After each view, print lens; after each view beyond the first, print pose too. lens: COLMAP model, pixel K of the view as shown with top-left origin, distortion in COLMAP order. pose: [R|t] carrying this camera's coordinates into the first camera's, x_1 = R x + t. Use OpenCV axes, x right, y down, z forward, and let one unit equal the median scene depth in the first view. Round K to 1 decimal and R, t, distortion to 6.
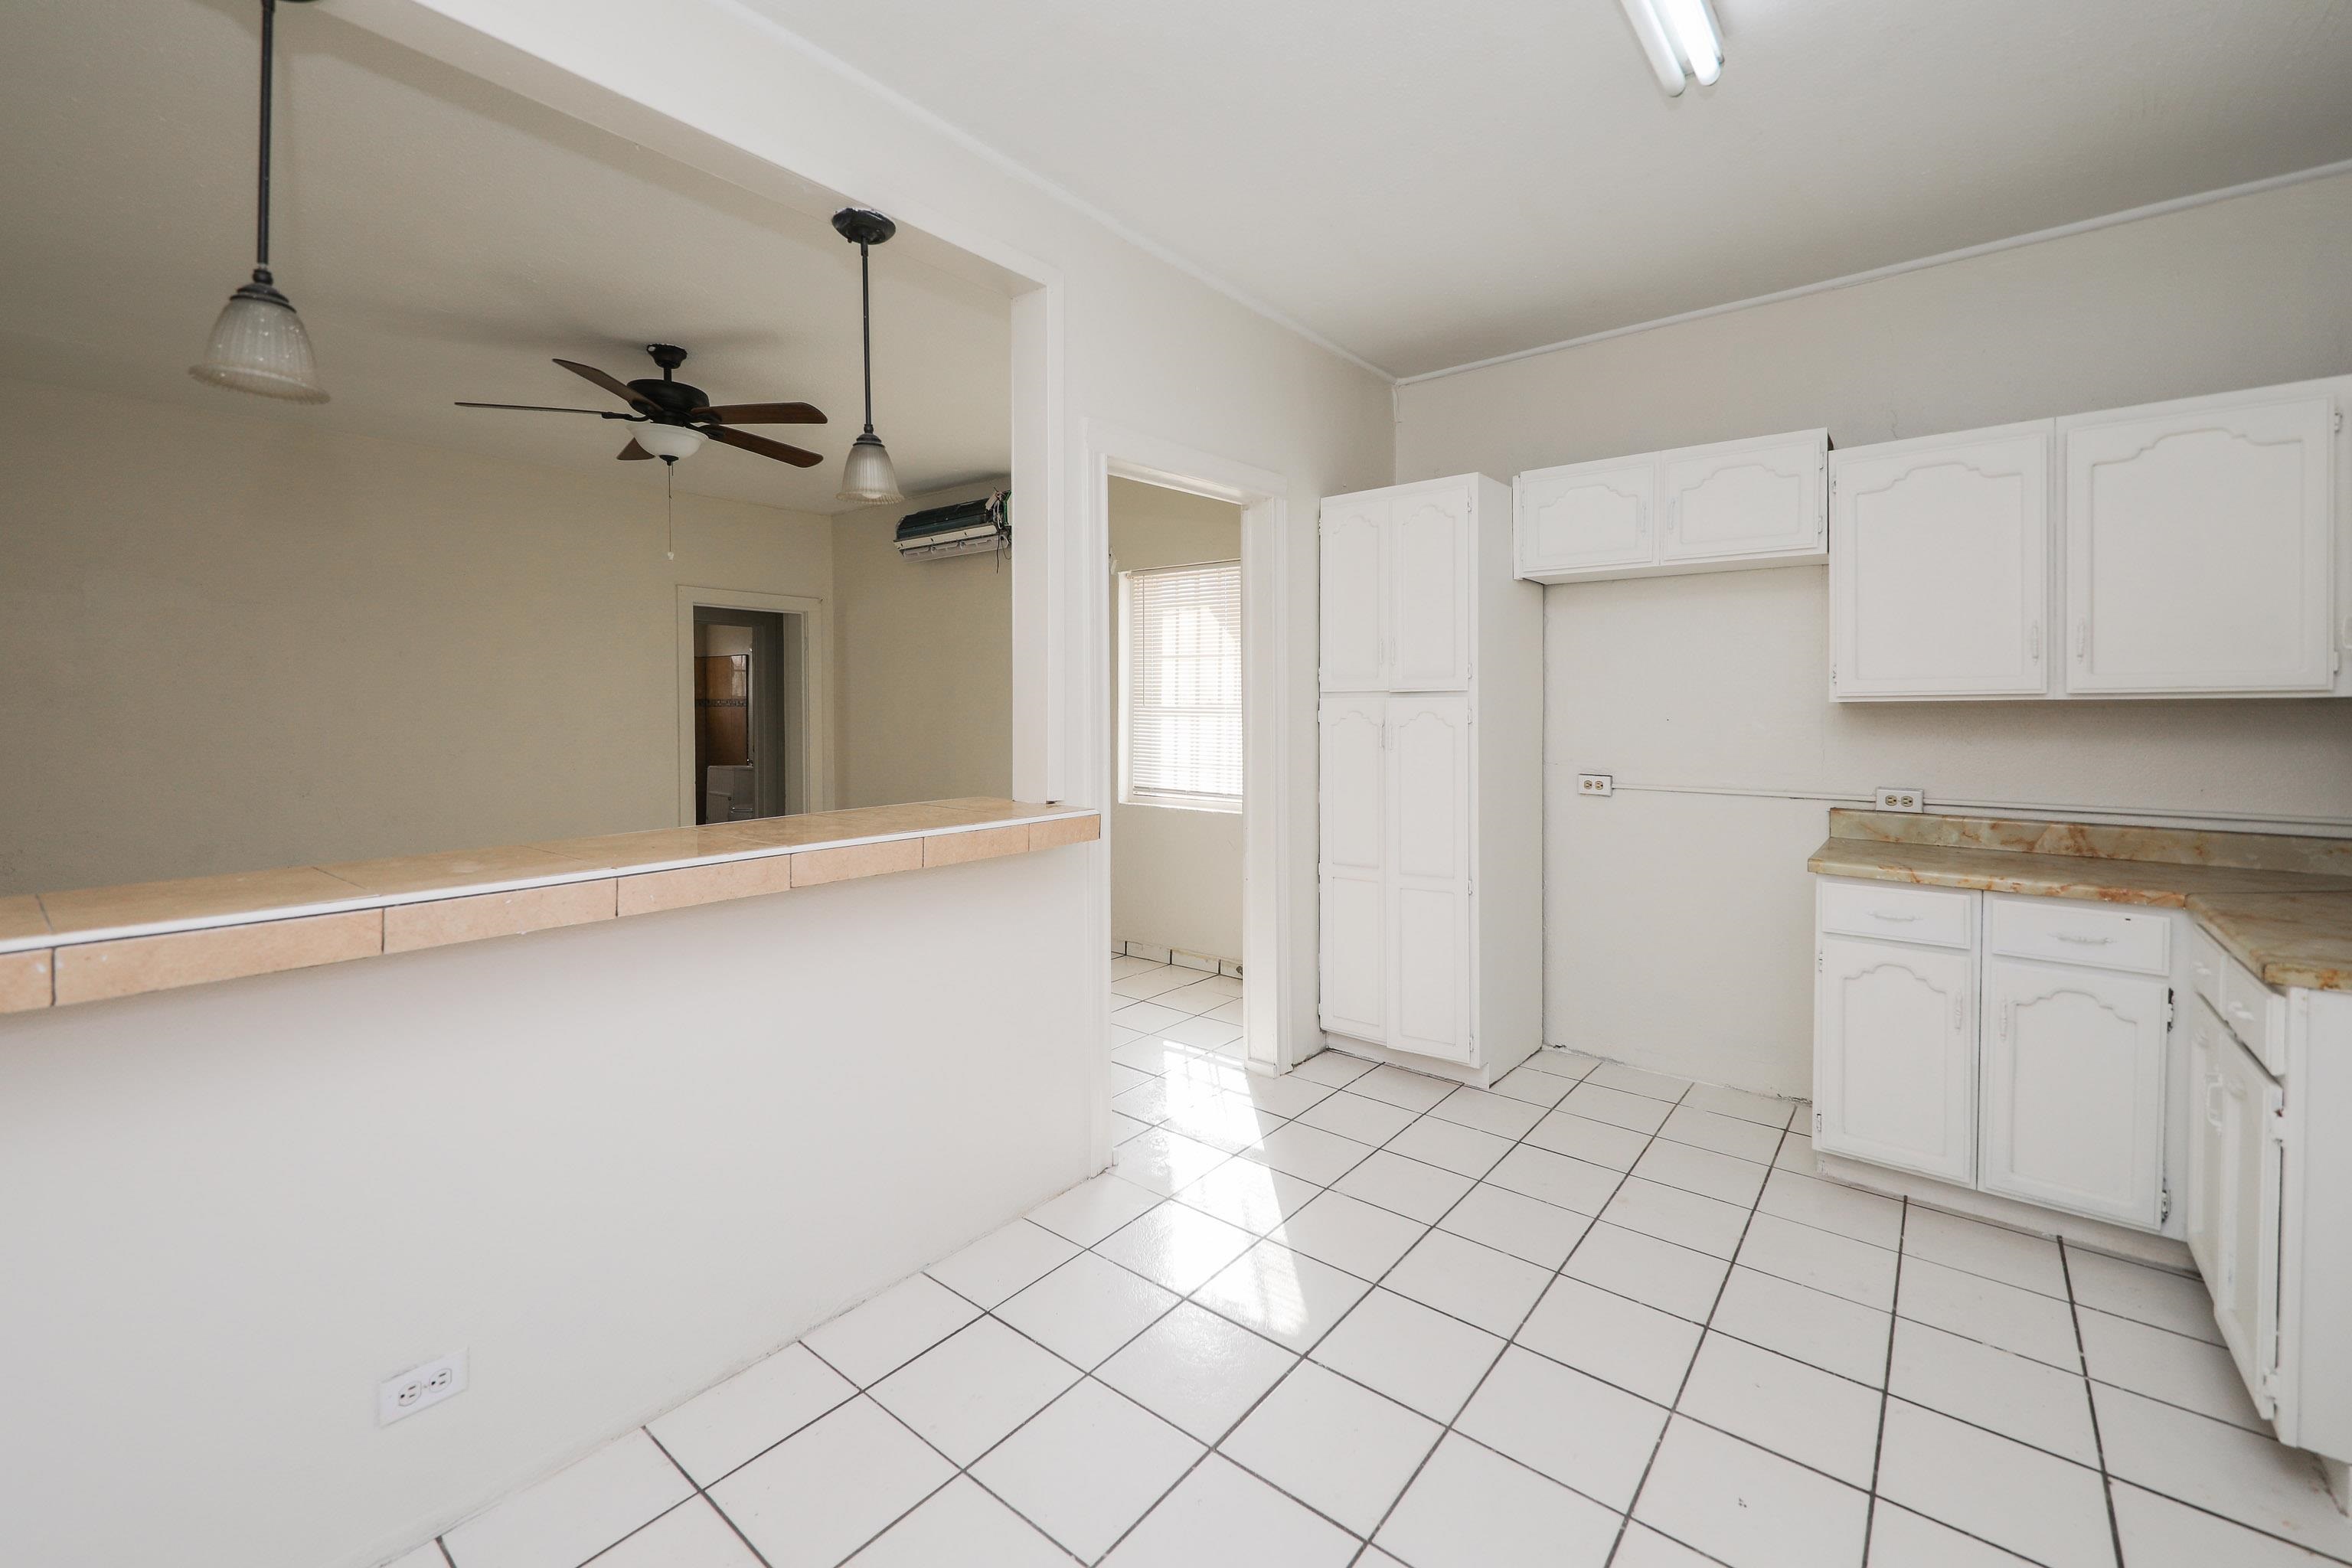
lens RADIAL K [[959.4, 0, 1183.0], [0, 959.4, 733.7], [0, 0, 1]] dist [0.012216, -0.004567]
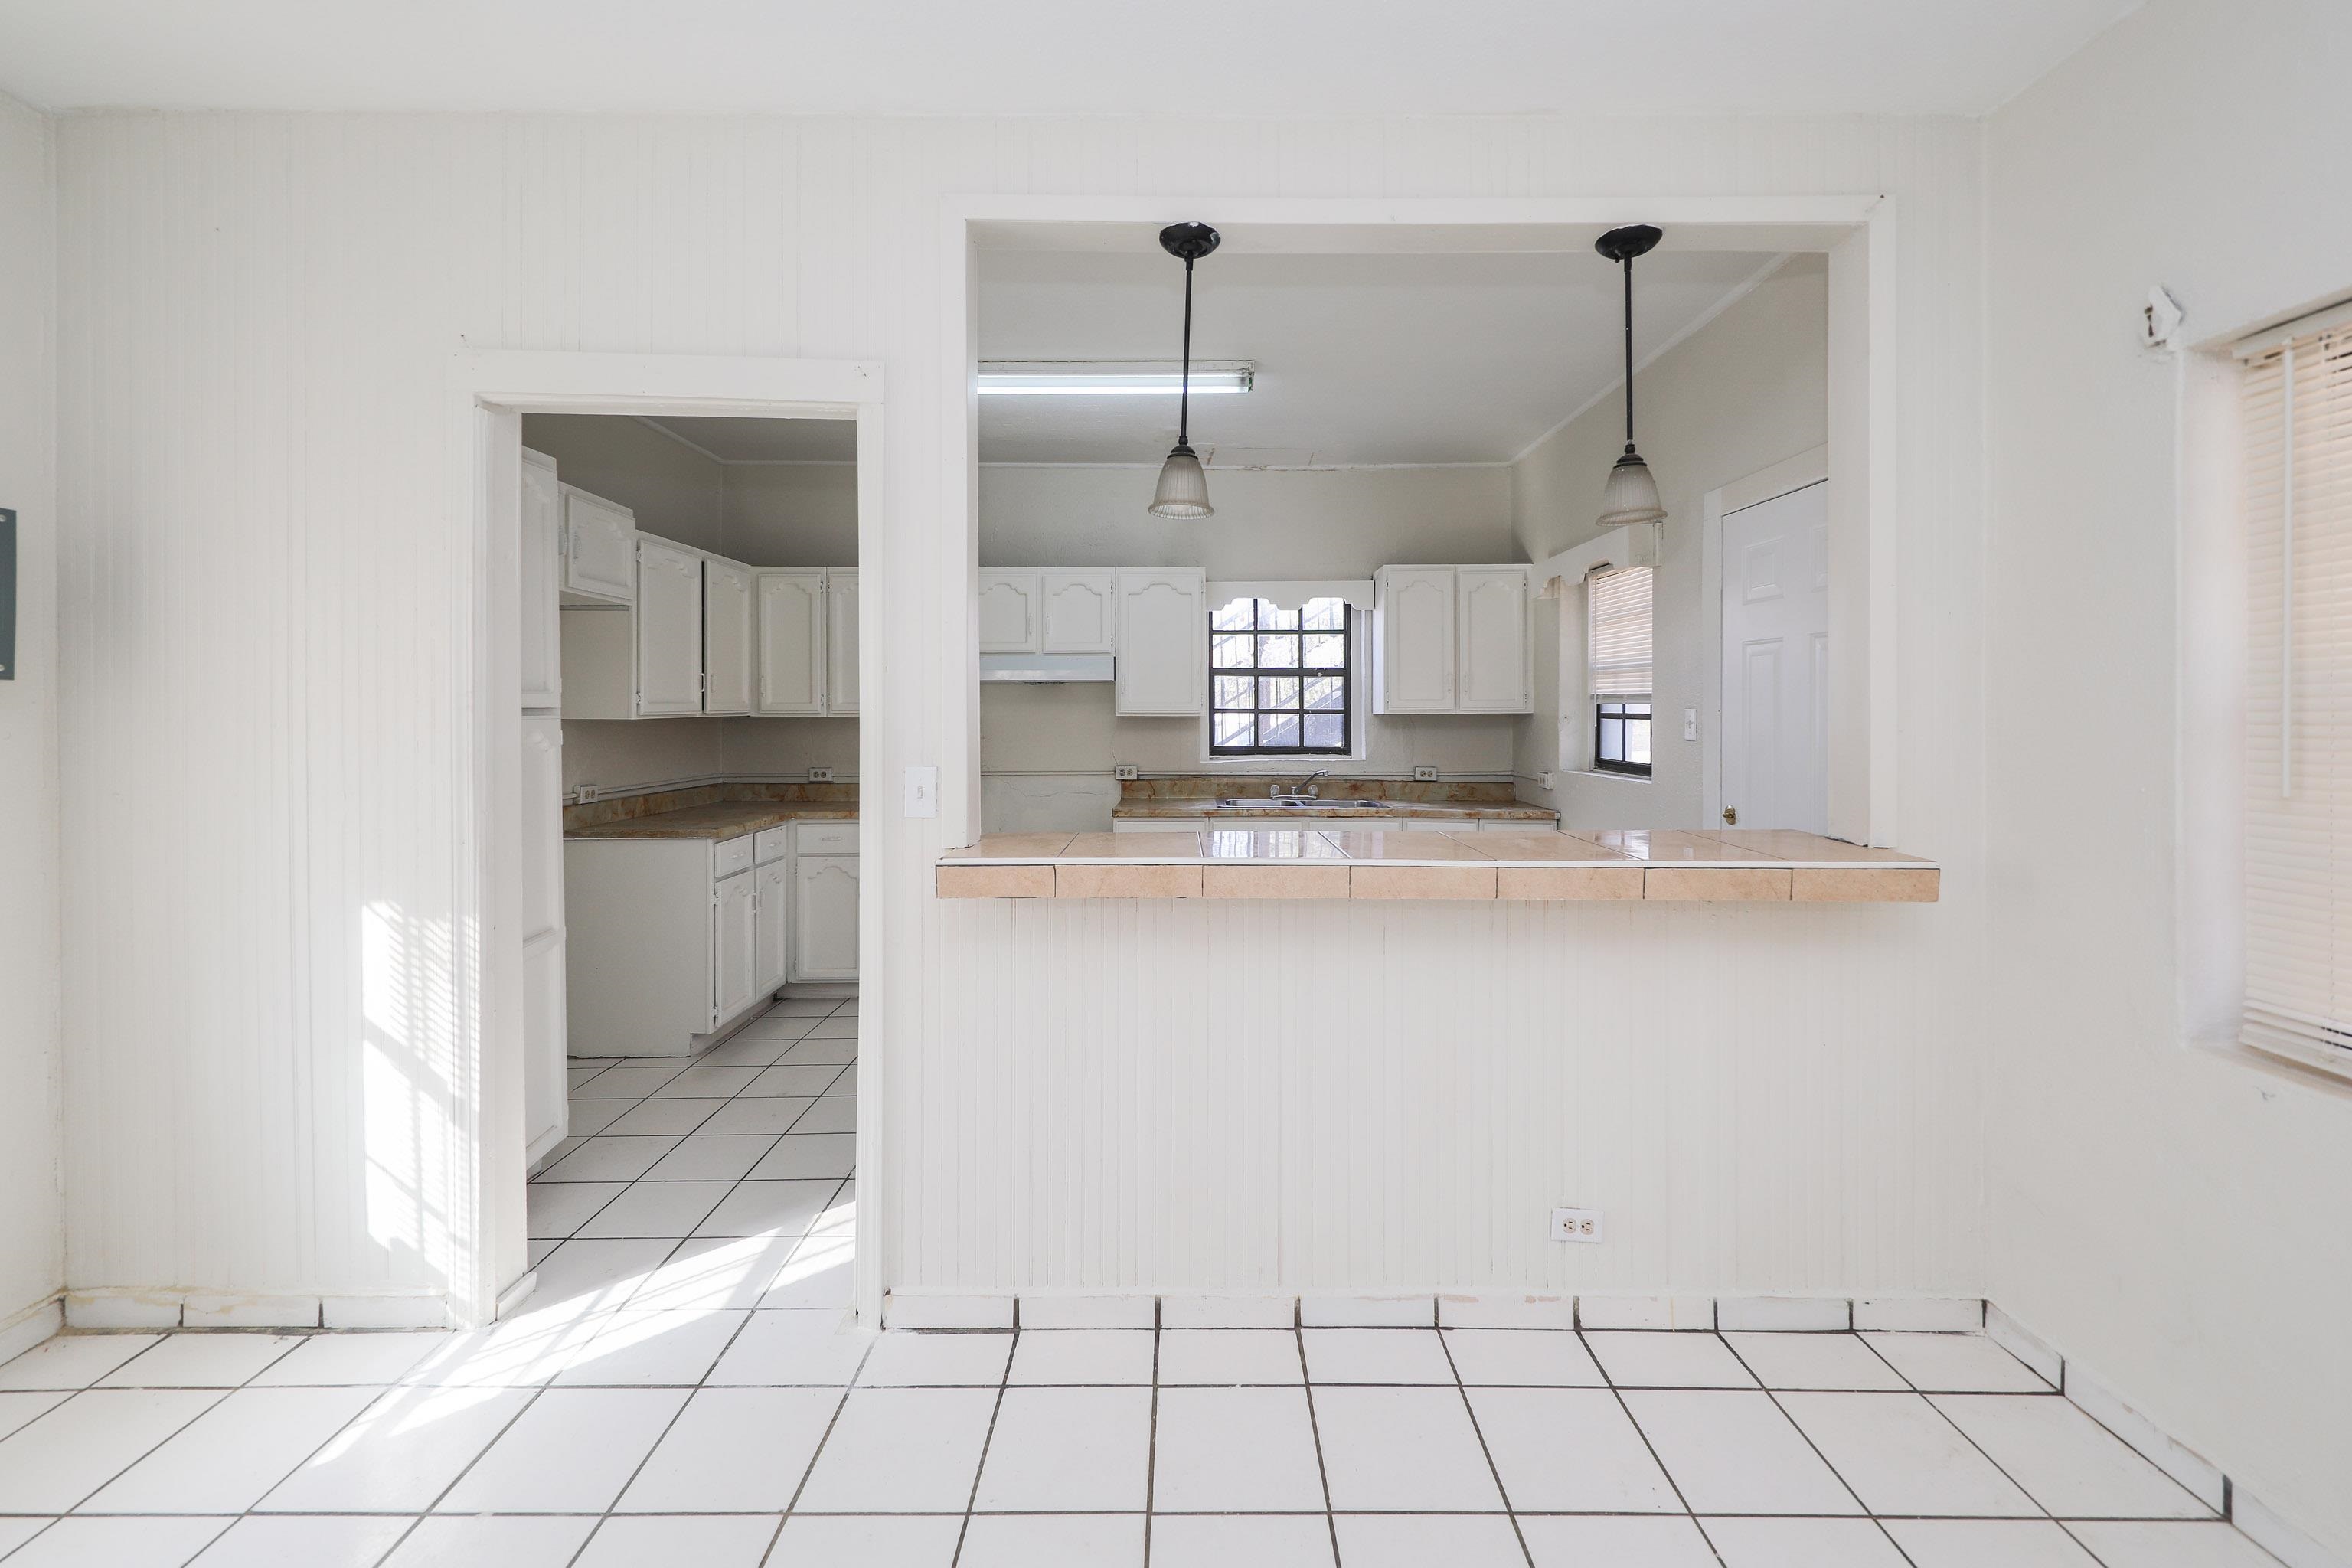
lens RADIAL K [[959.4, 0, 1184.4], [0, 959.4, 712.3], [0, 0, 1]] dist [0.012216, -0.004567]
pose [[-0.631641, 0.003438, 0.775253, -0.520619], [0.028902, 0.999399, 0.019116, -0.028870], [-0.774722, 0.034480, -0.631361, 0.780844]]
